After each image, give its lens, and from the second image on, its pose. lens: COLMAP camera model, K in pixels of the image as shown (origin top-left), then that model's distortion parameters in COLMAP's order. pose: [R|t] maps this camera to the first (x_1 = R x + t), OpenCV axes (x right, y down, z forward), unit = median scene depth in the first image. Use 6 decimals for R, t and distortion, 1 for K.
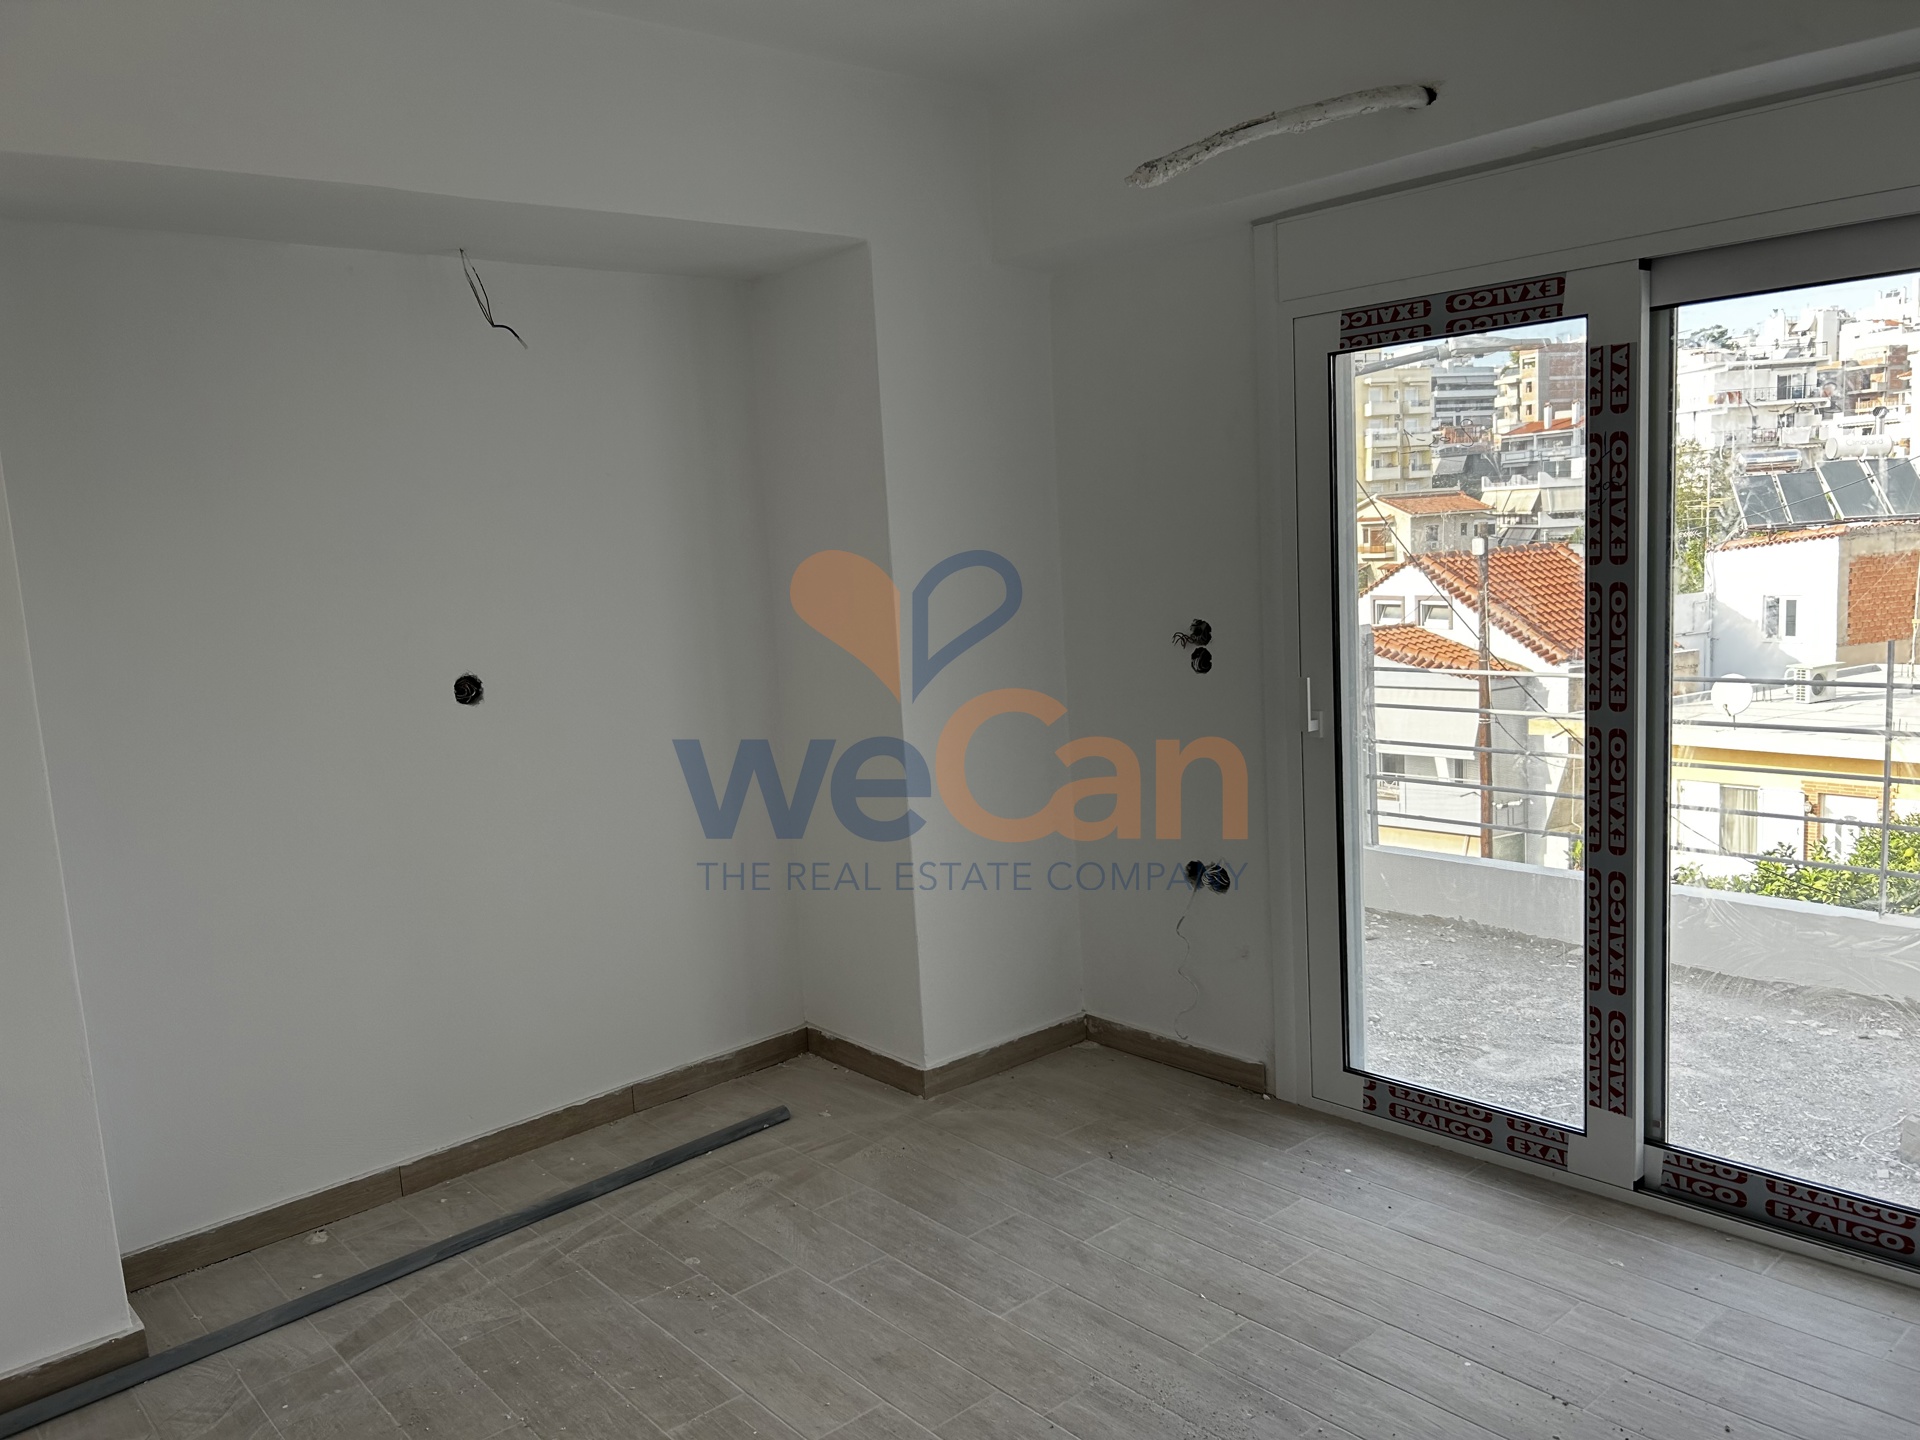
lens RADIAL K [[1452.5, 0, 968.1], [0, 1452.5, 731.7], [0, 0, 1]] dist [0.045102, -0.058372]
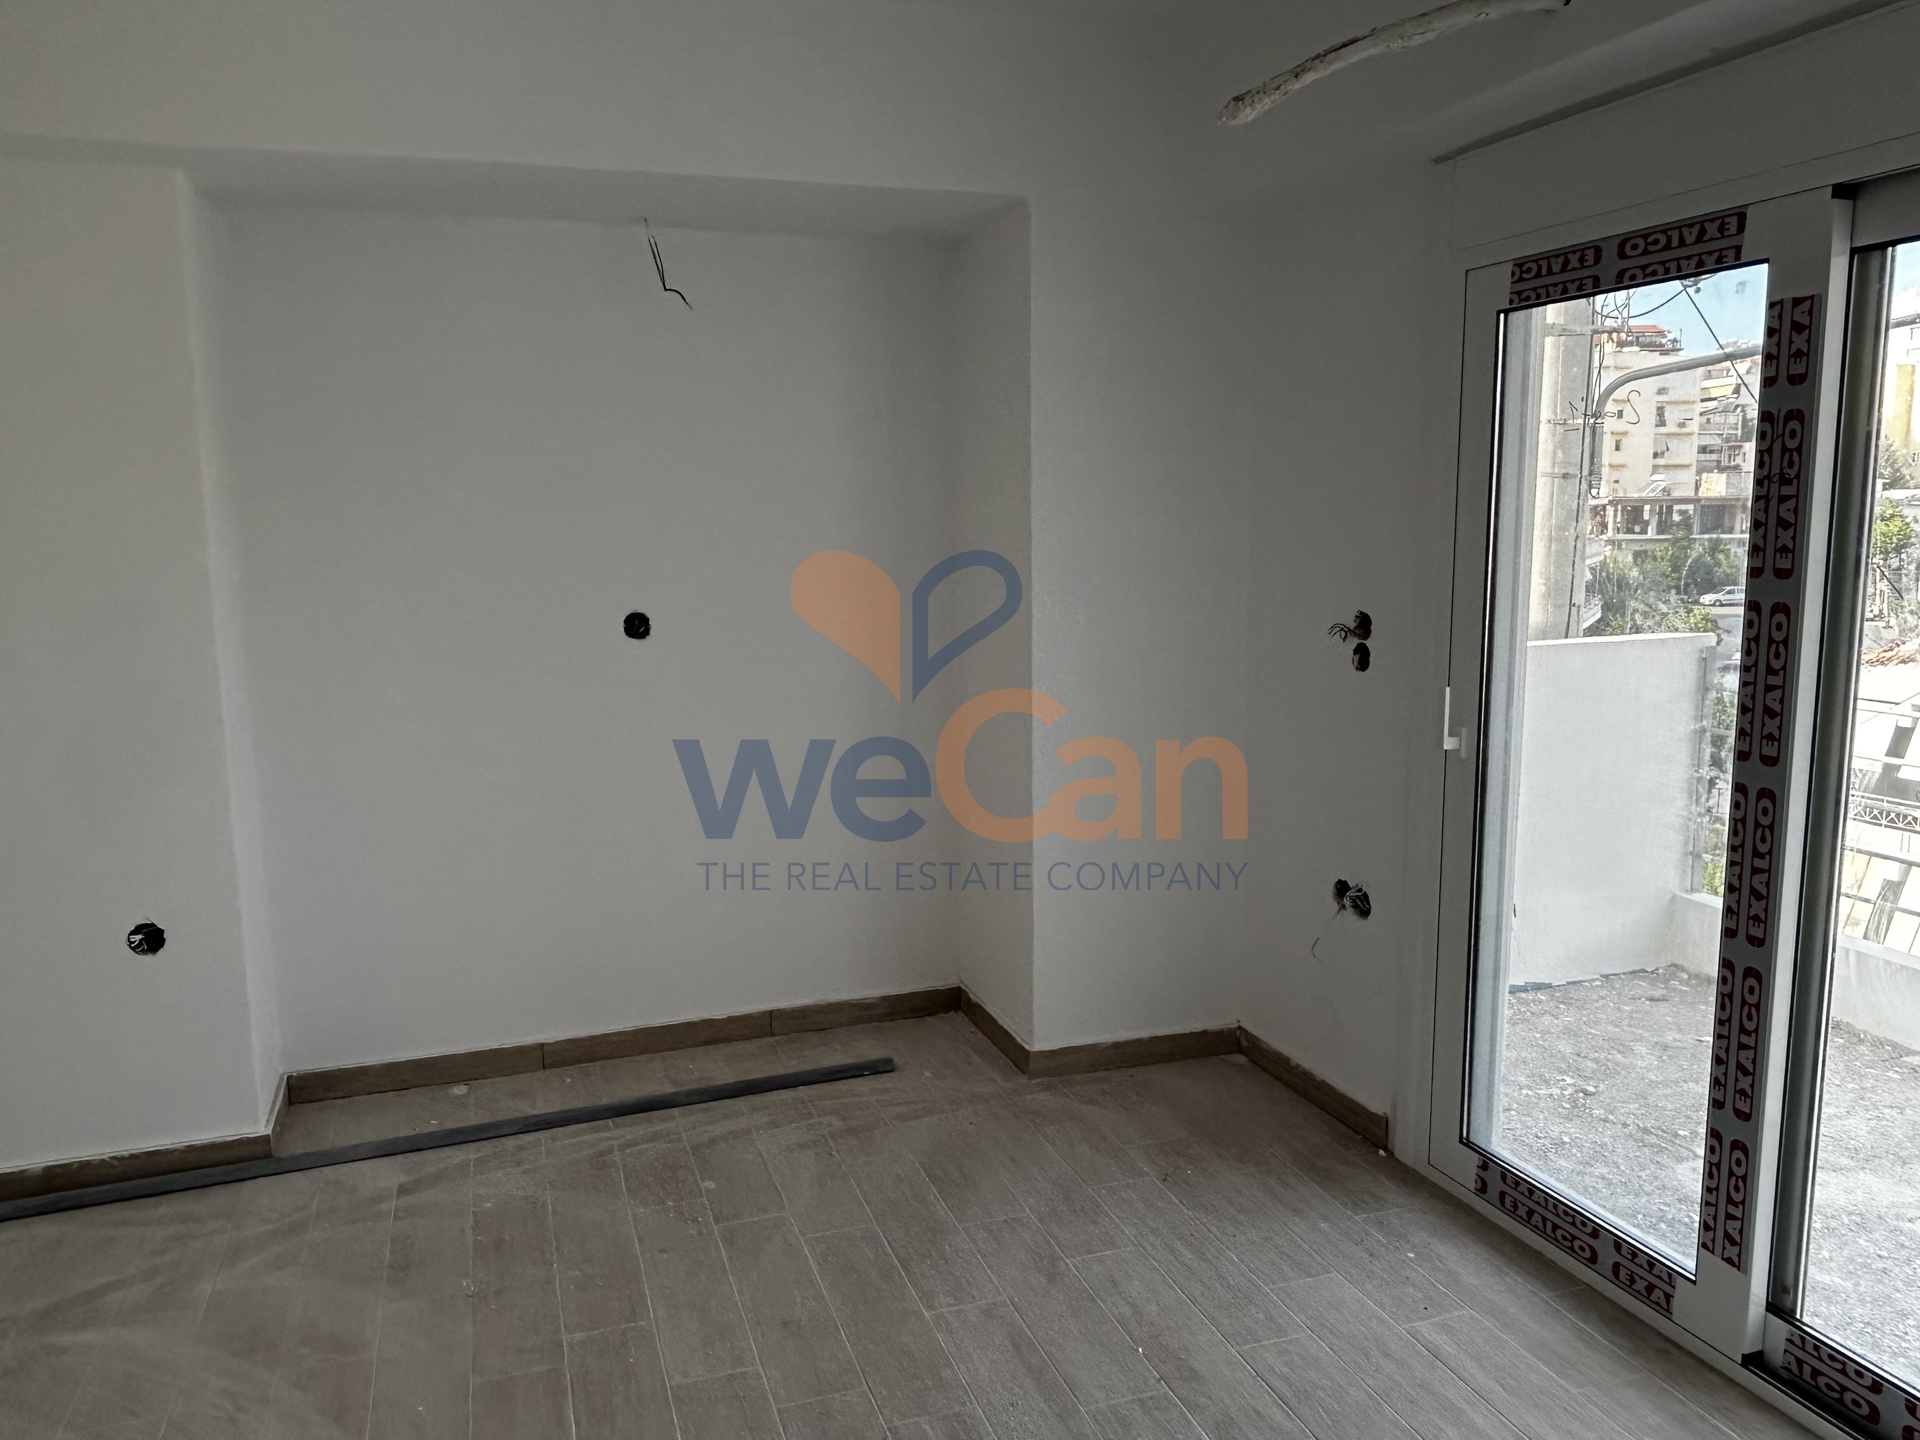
lens RADIAL K [[1394.6, 0, 951.7], [0, 1394.6, 719.5], [0, 0, 1]] dist [0.004428, -0.011873]
pose [[0.921866, 0.103700, -0.373375, 0.294097], [-0.095952, 0.994609, 0.039333, -0.024370], [0.375441, -0.000434, 0.926846, 0.130117]]
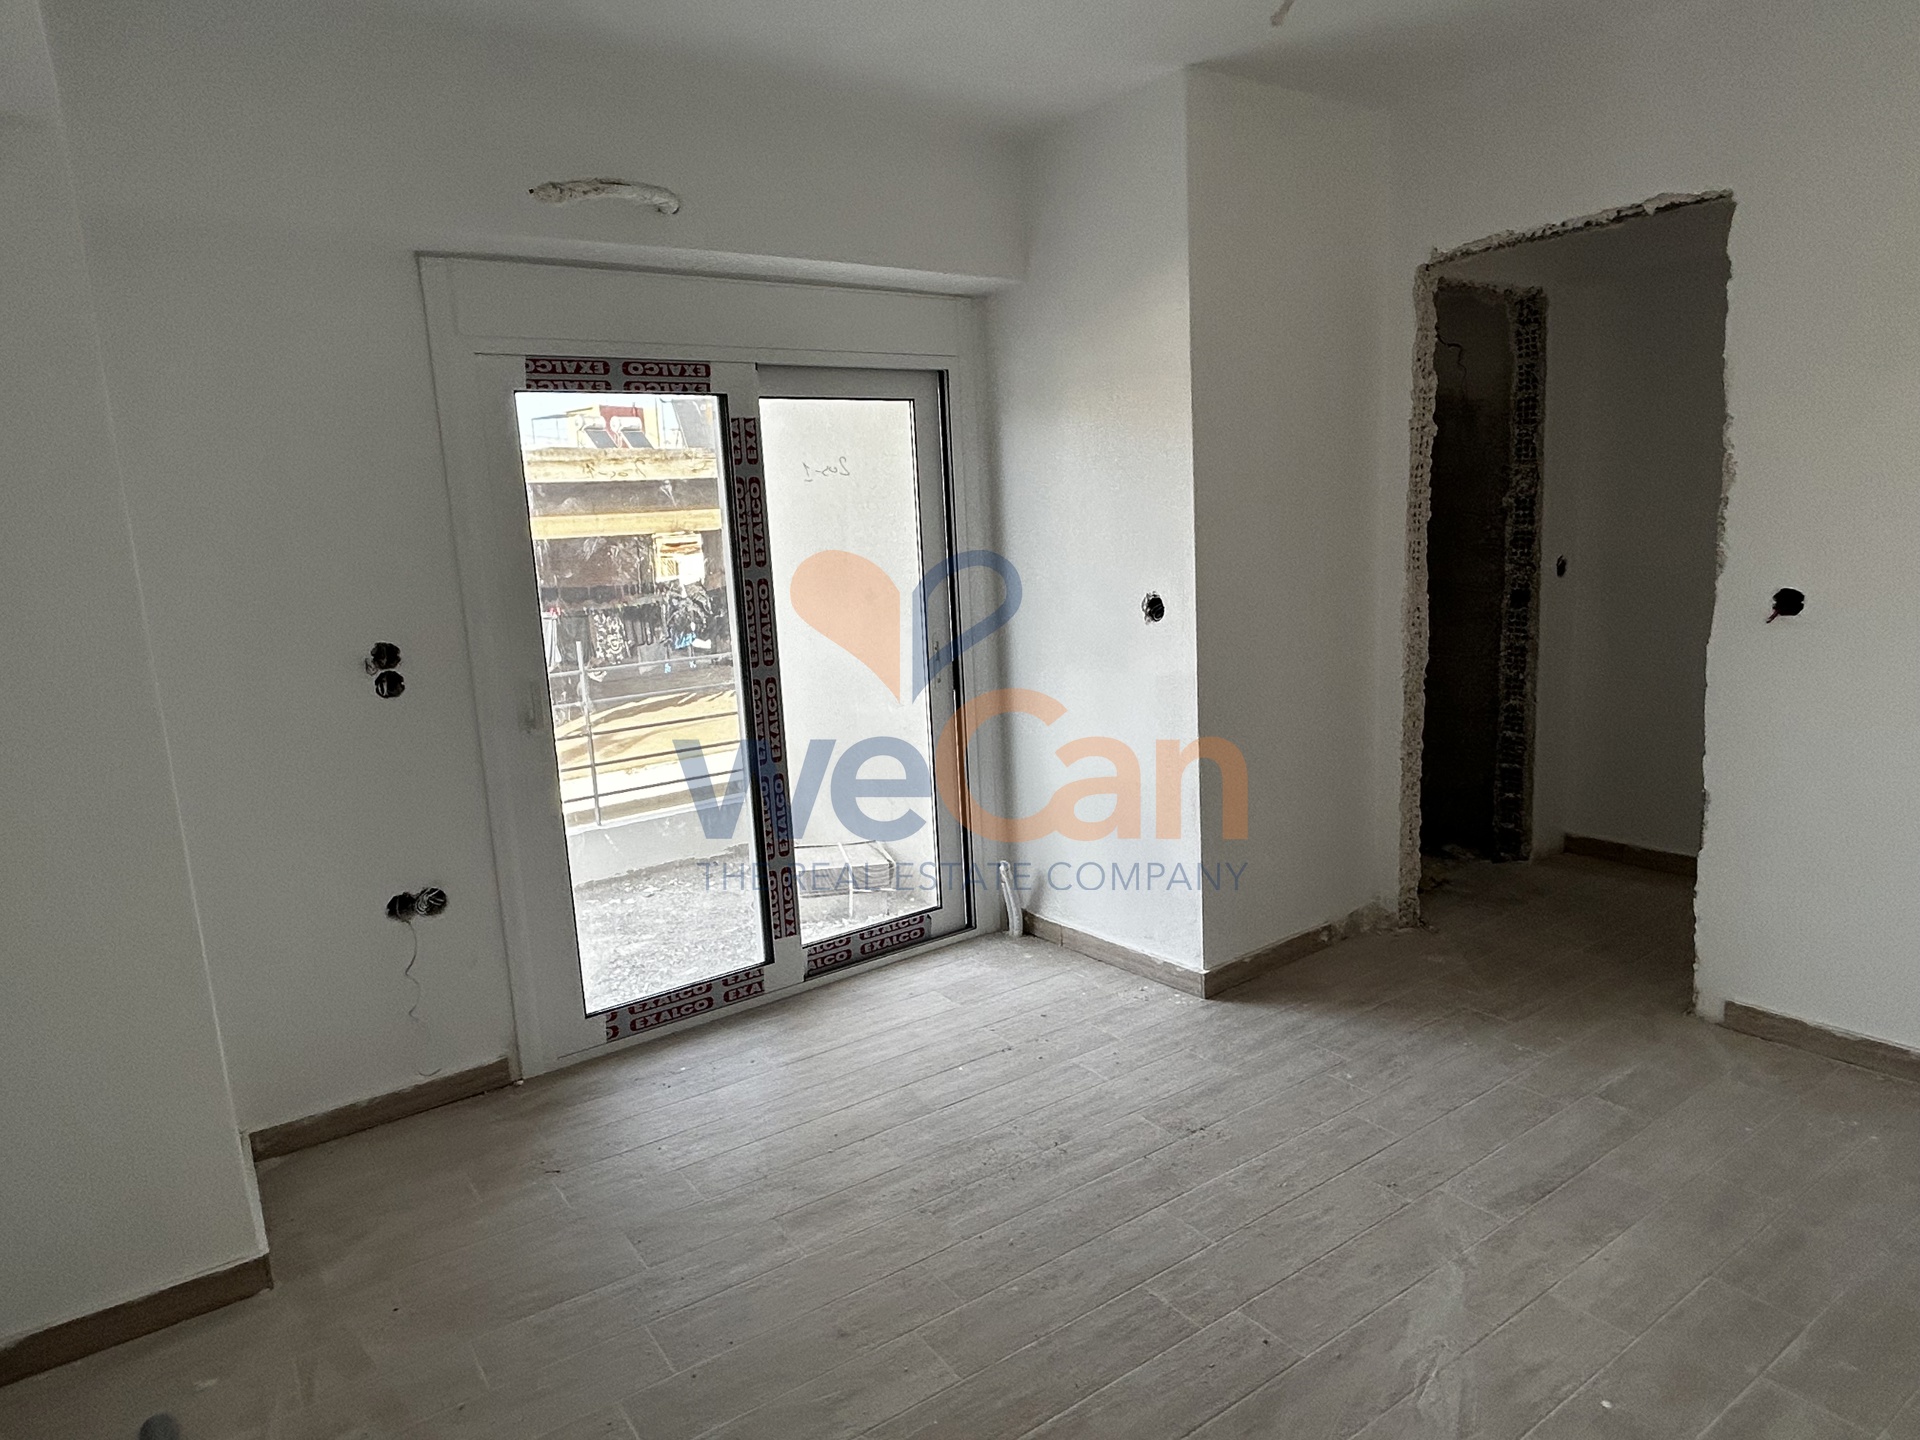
lens RADIAL K [[1155.7, 0, 946.7], [0, 1155.7, 715.0], [0, 0, 1]] dist [-0.001355, -0.004531]
pose [[0.129513, -0.118322, 0.984493, -0.642715], [0.186367, 0.978066, 0.093032, -0.037336], [-0.973906, 0.171428, 0.148724, 0.611567]]
